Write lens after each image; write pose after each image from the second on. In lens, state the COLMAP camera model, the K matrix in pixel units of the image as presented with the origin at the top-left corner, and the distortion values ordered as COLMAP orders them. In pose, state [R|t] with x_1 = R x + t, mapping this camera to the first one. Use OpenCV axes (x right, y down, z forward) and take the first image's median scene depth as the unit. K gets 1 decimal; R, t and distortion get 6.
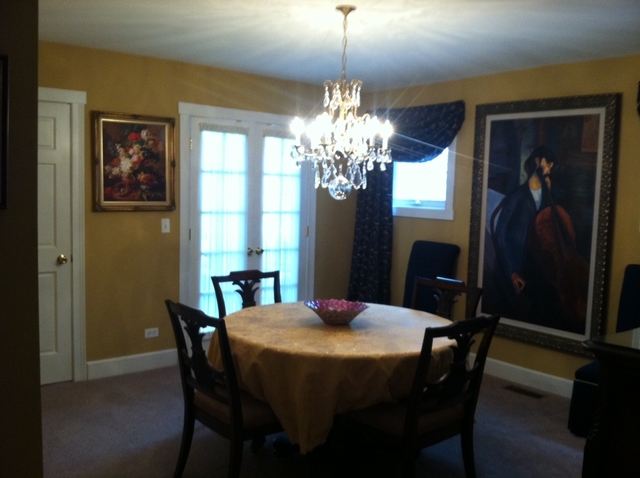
lens RADIAL K [[603.6, 0, 323.0], [0, 603.6, 239.3], [0, 0, 1]] dist [0.110120, -0.367968]
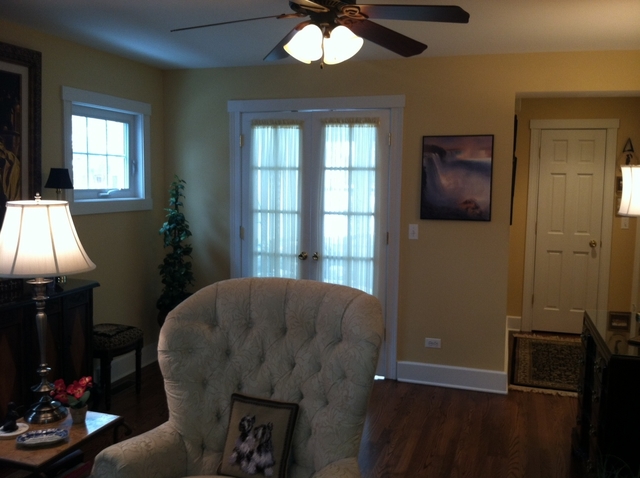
lens RADIAL K [[603.6, 0, 323.0], [0, 603.6, 239.3], [0, 0, 1]] dist [0.110120, -0.367968]
pose [[0.570940, 0.051103, -0.819400, 0.623903], [-0.062511, 0.997869, 0.018677, -0.022422], [0.818609, 0.040558, 0.572918, 0.505394]]
